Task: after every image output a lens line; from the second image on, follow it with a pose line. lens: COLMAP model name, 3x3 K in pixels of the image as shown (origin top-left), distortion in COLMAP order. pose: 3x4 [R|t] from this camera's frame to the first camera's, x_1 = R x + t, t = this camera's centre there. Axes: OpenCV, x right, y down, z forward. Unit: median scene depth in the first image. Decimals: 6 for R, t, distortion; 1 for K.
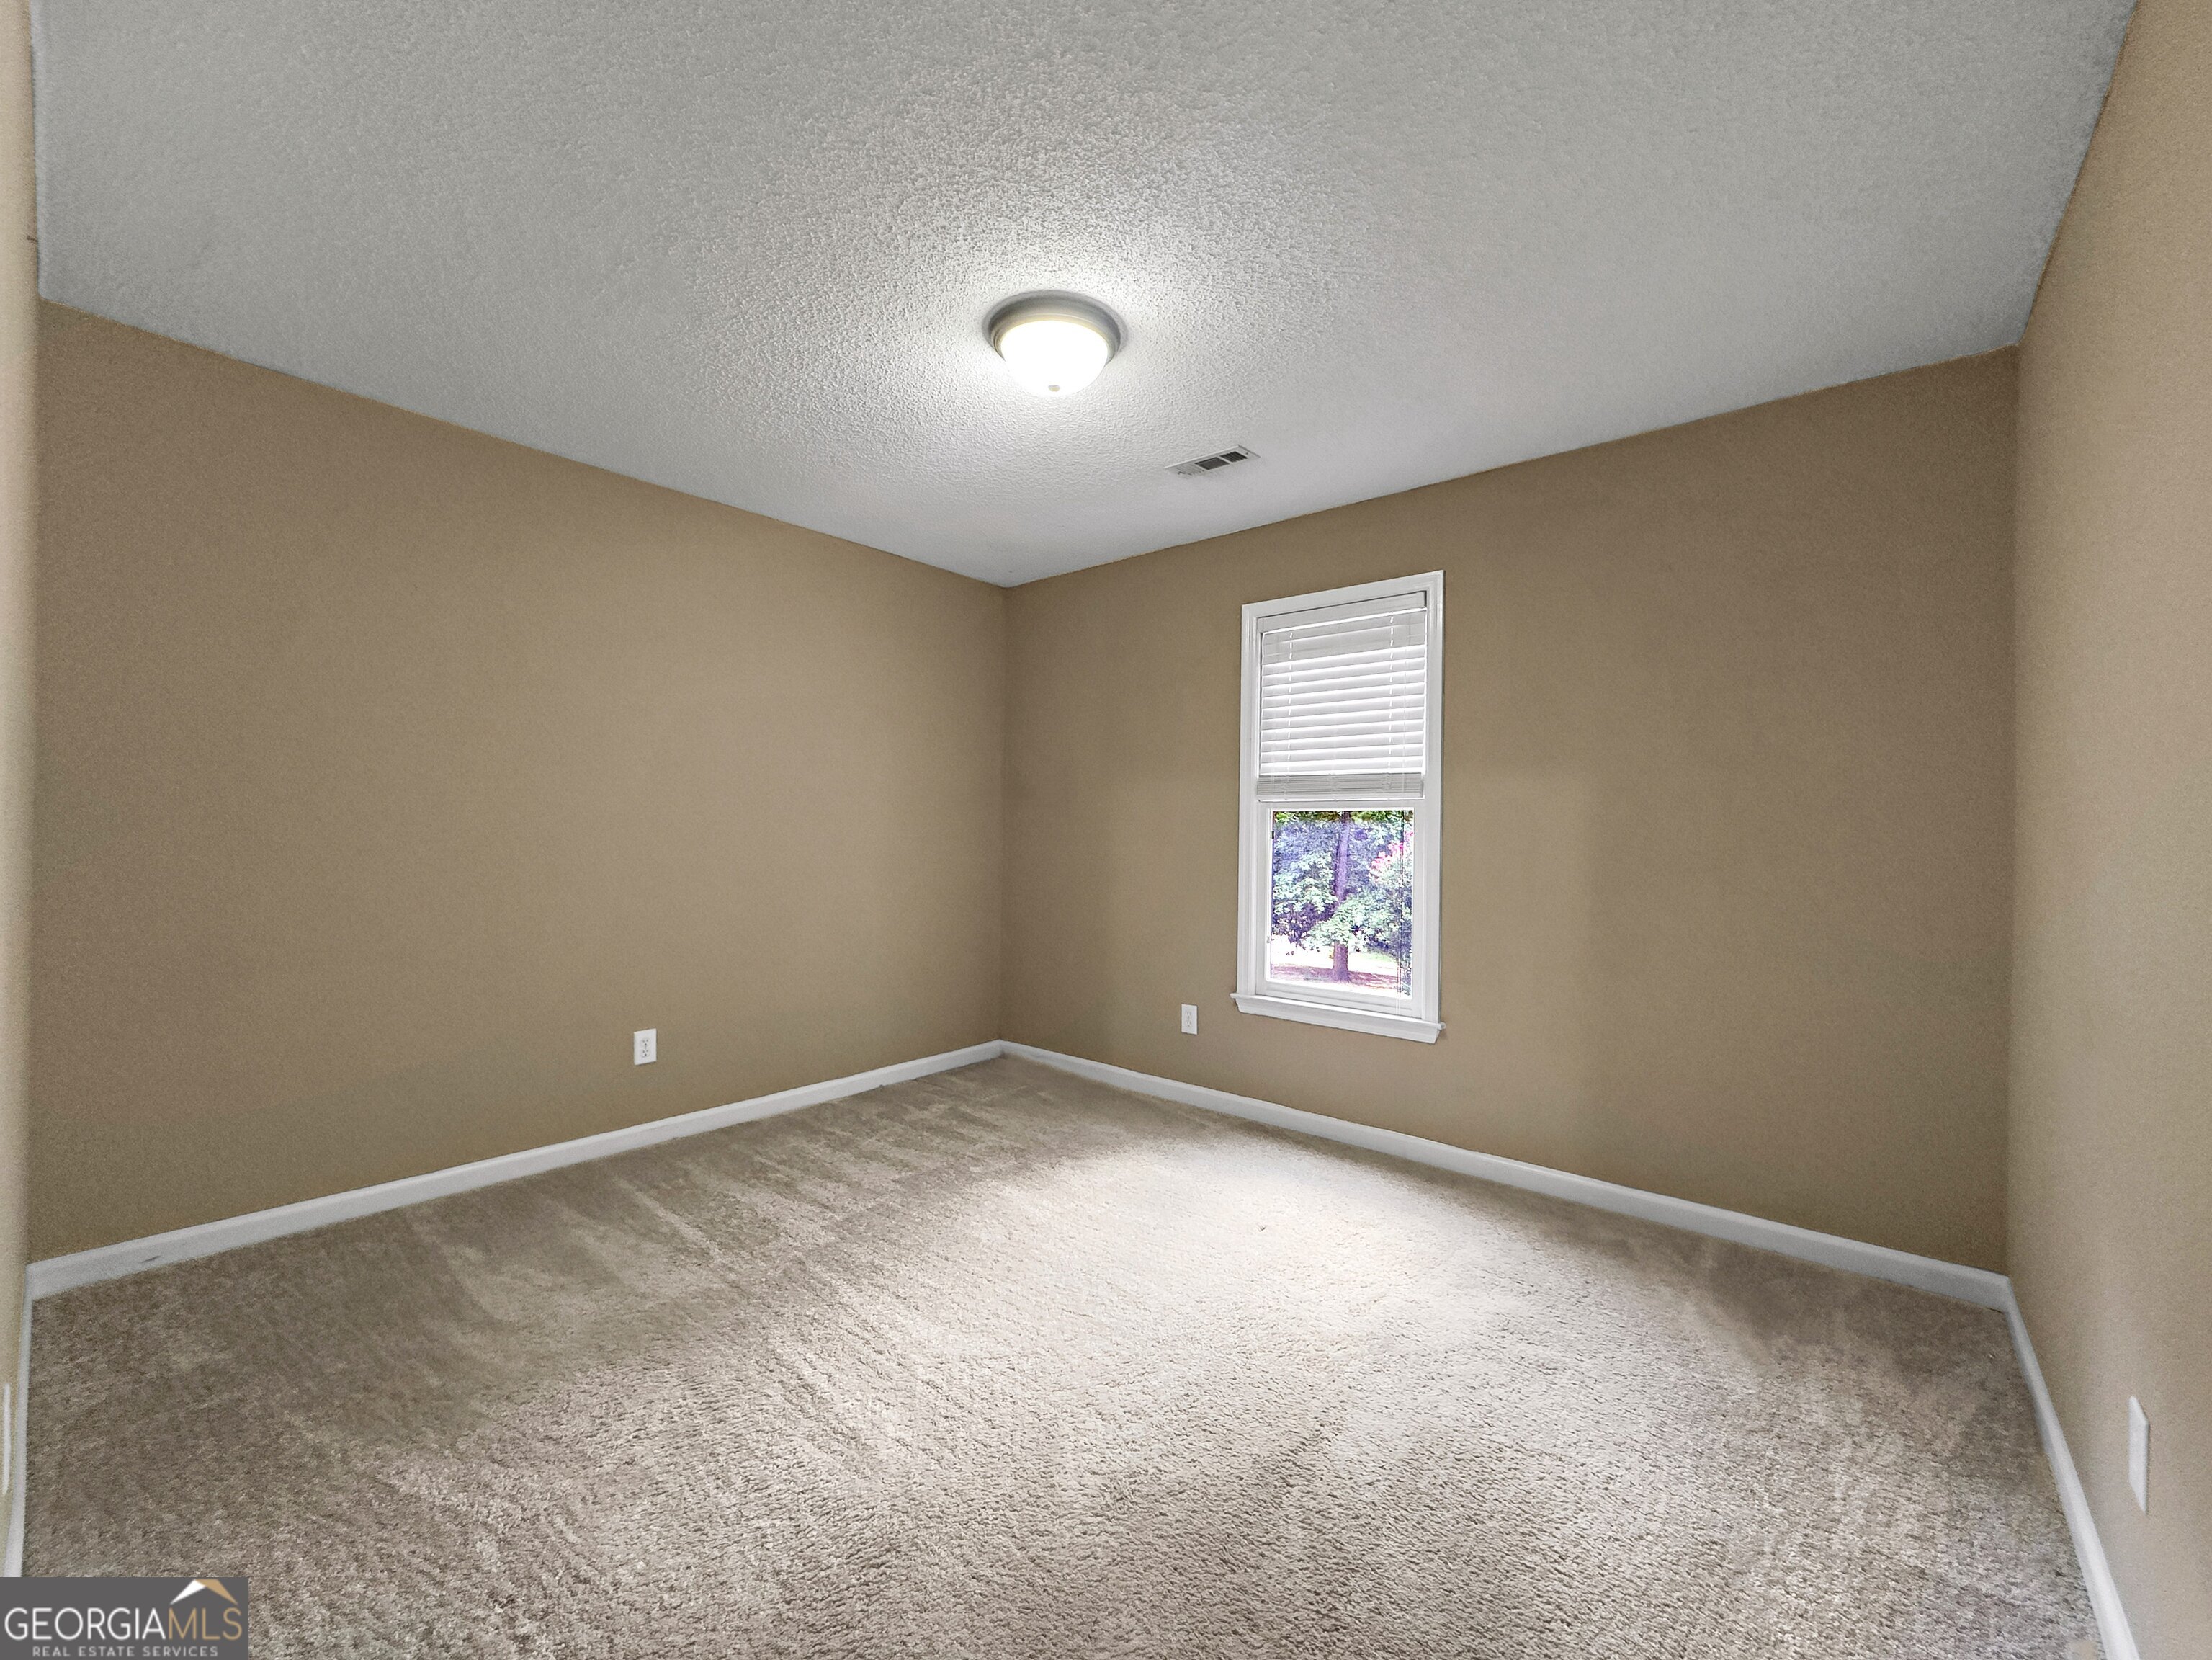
lens RADIAL K [[907.1, 0, 1095.8], [0, 907.1, 827.8], [0, 0, 1]] dist [0.000059, -0.000136]
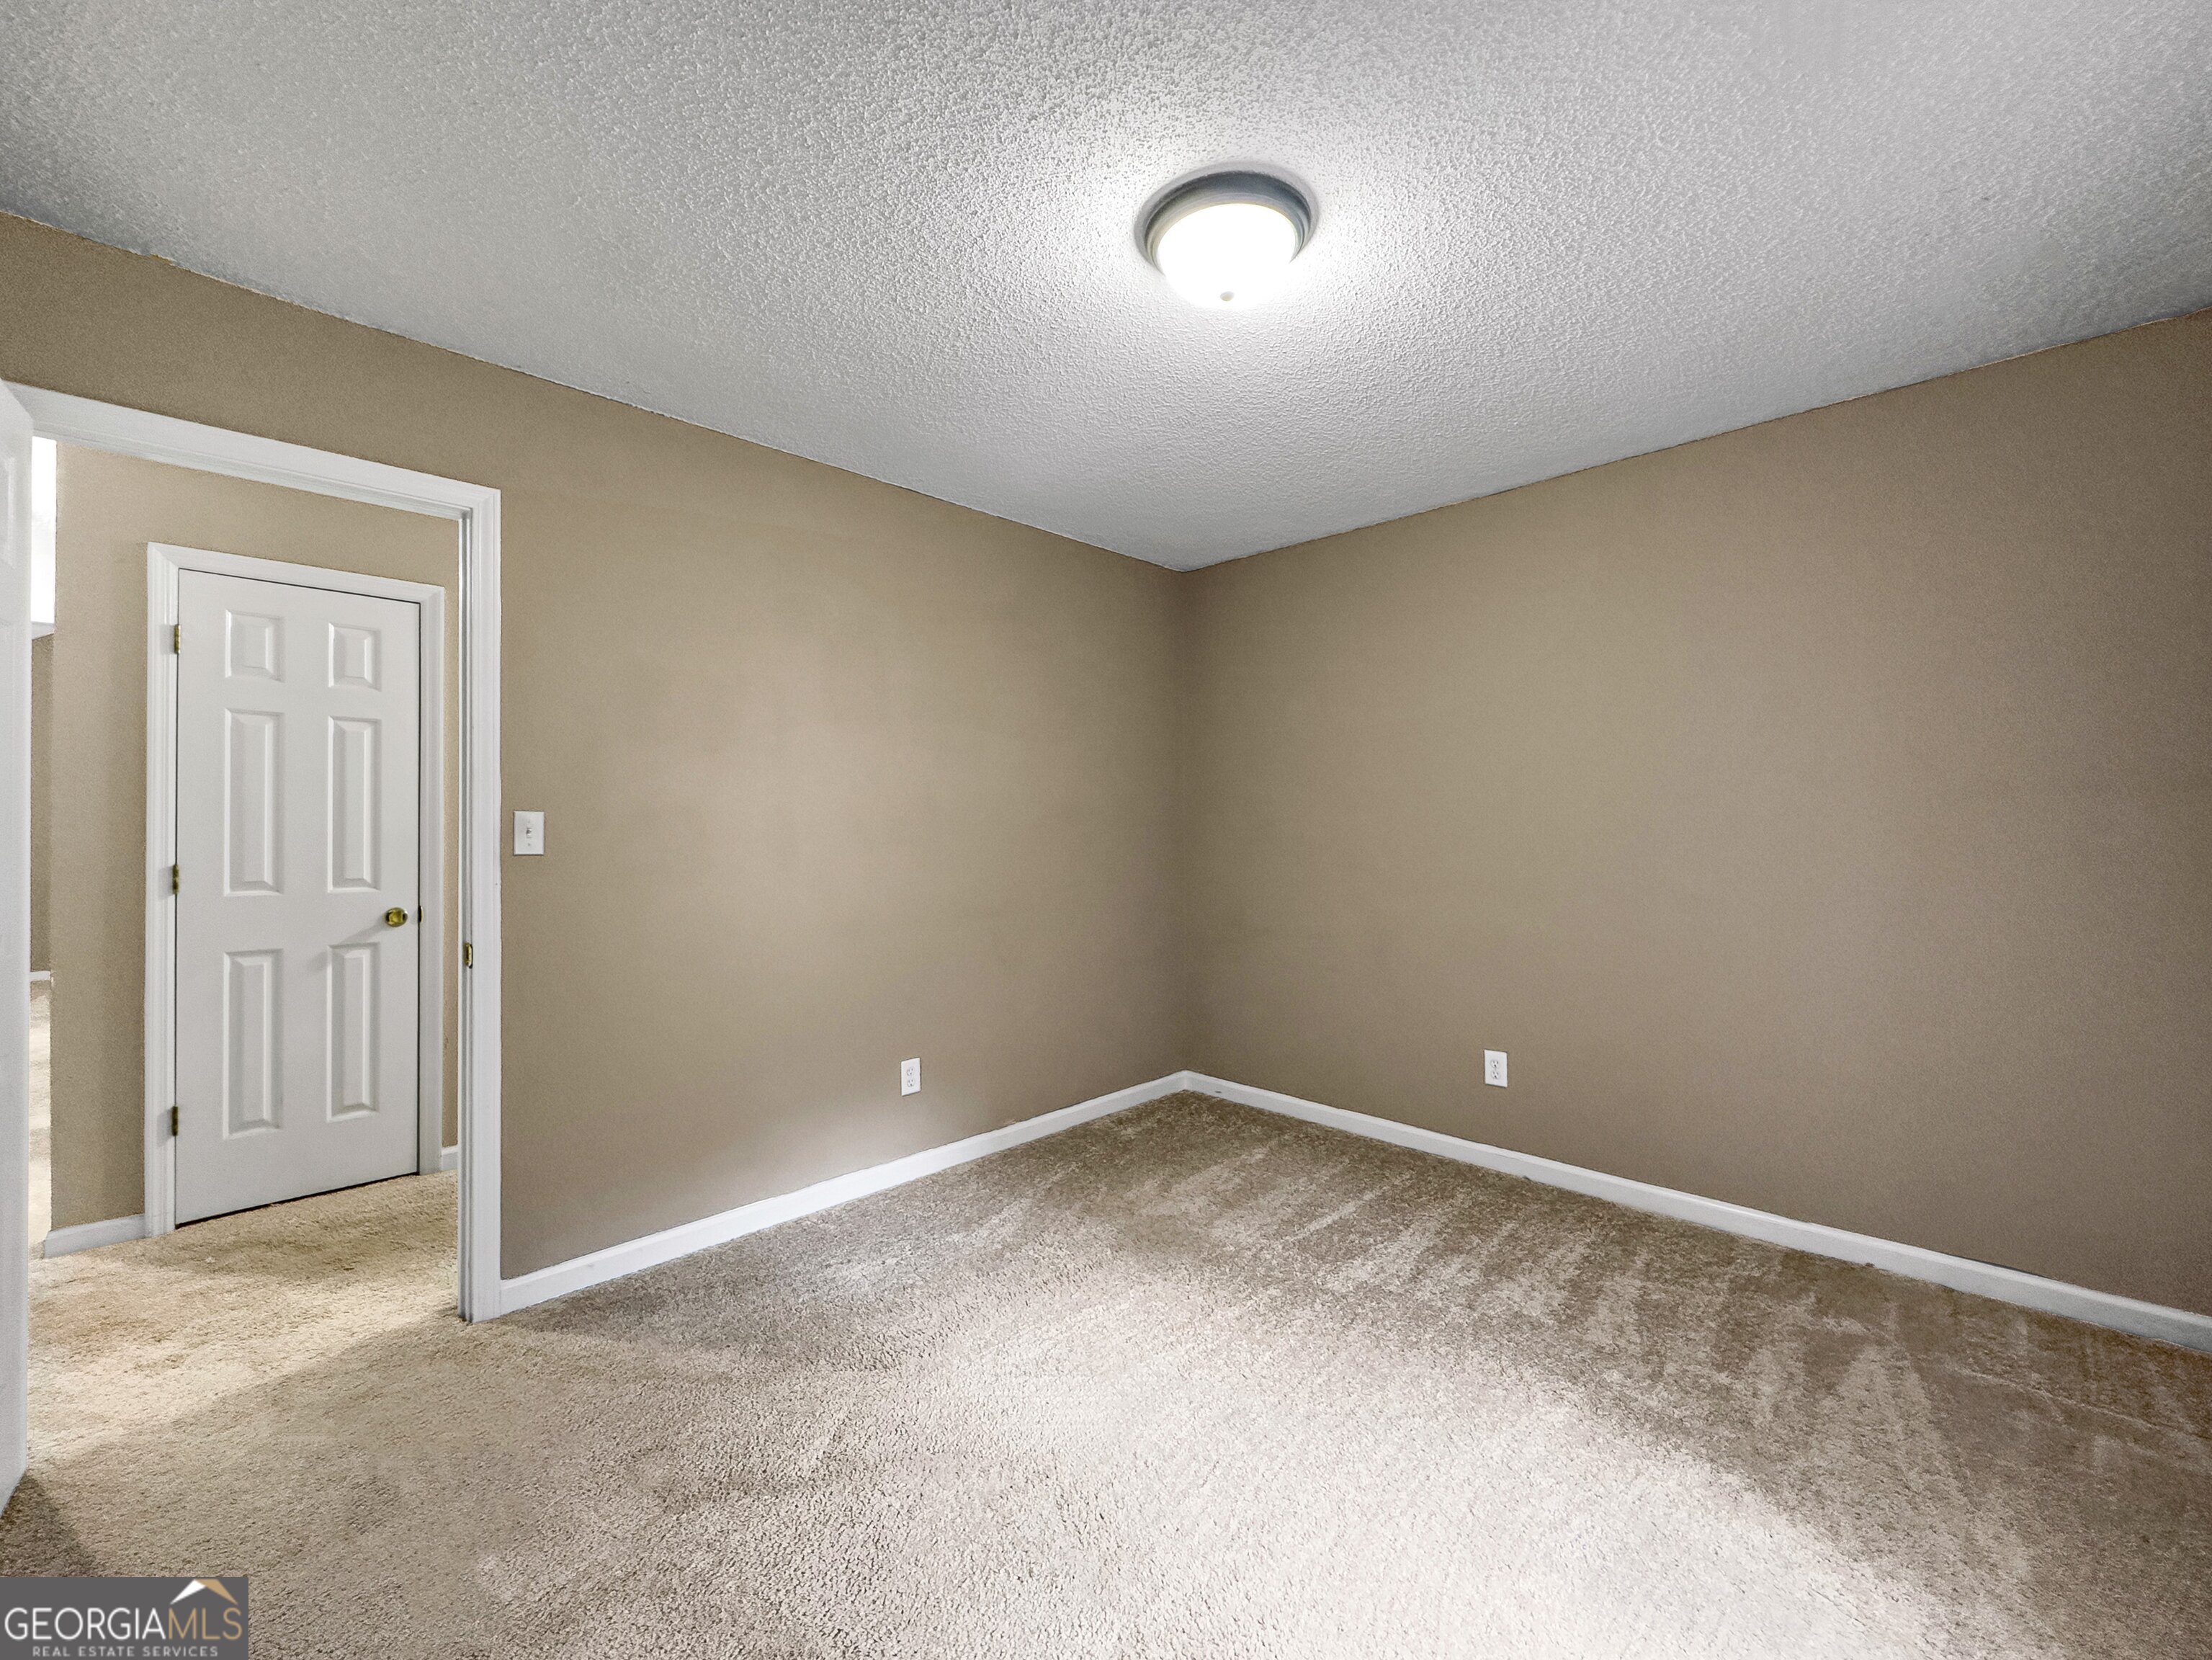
lens RADIAL K [[907.1, 0, 1095.0], [0, 907.1, 822.9], [0, 0, 1]] dist [0.000059, -0.000136]
pose [[-0.089052, -0.023360, -0.995753, 0.527073], [0.002760, 0.999715, -0.023700, -0.000836], [0.996023, -0.004859, -0.088962, 0.666518]]
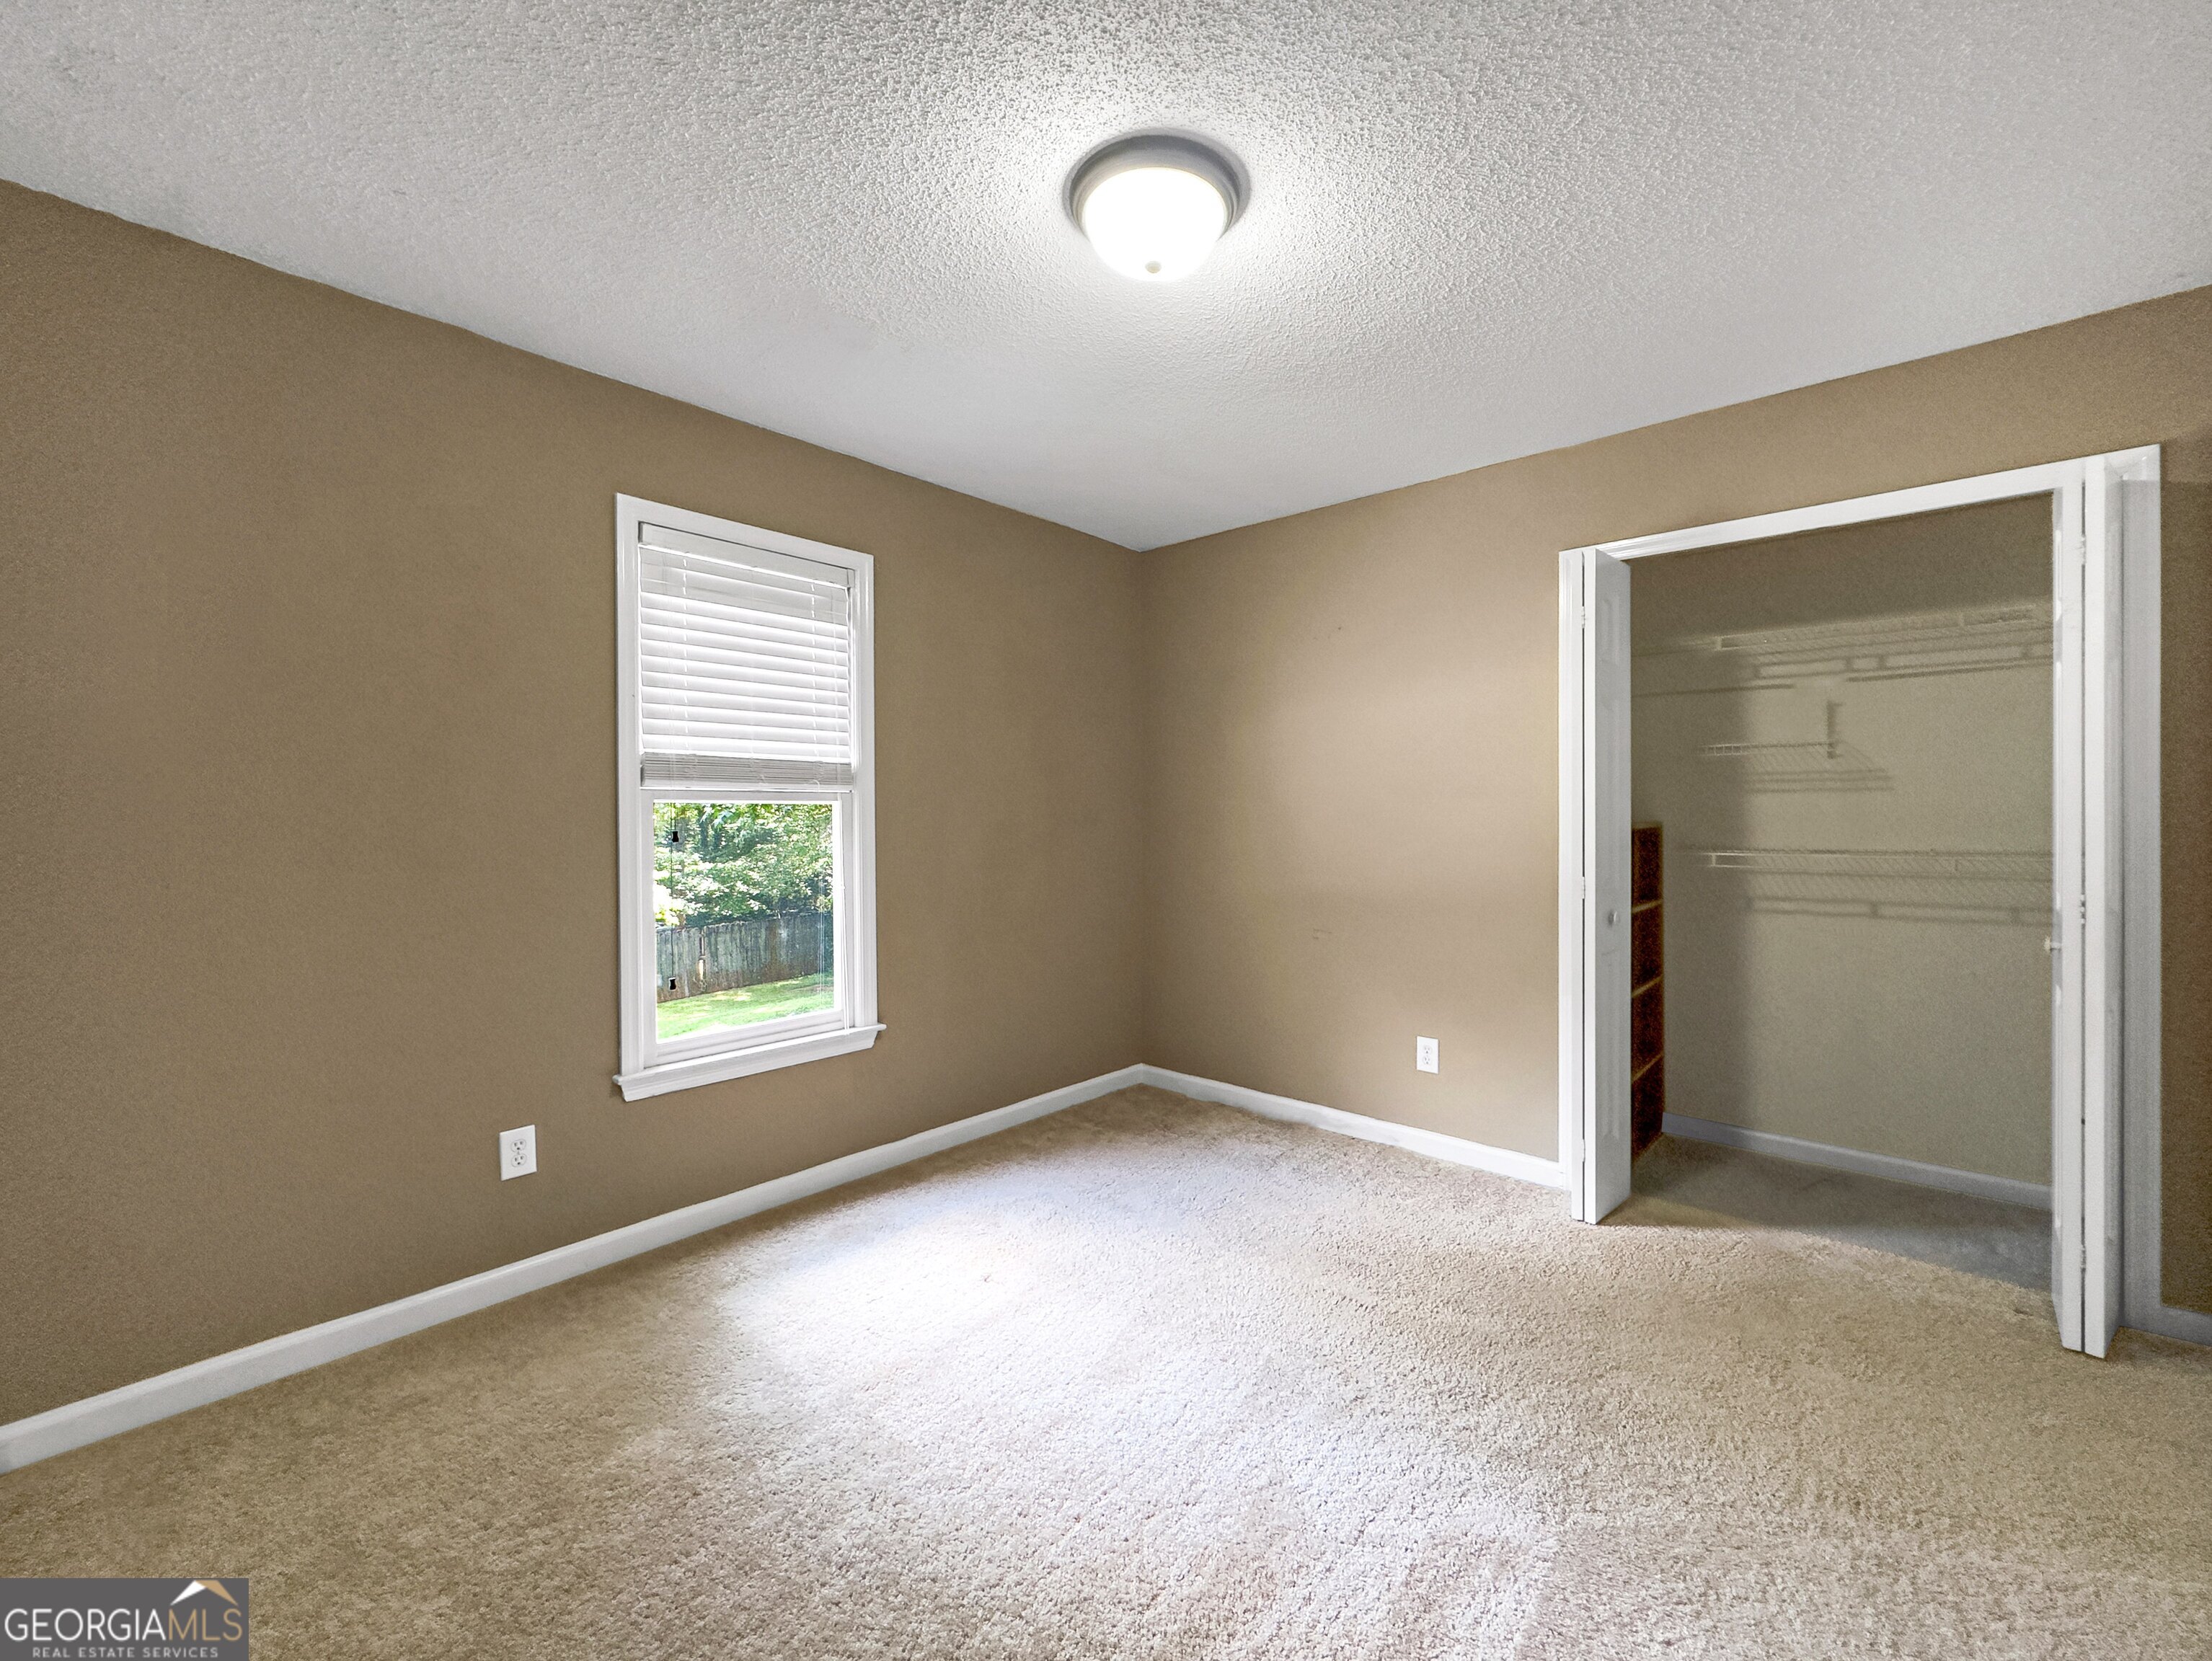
lens RADIAL K [[906.9, 0, 1102.4], [0, 906.9, 824.7], [0, 0, 1]] dist [0.000059, -0.000136]
pose [[0.027125, -0.020932, 0.999413, -0.572281], [0.004102, 0.999775, 0.020829, -0.017645], [-0.999624, 0.003534, 0.027204, 0.722682]]
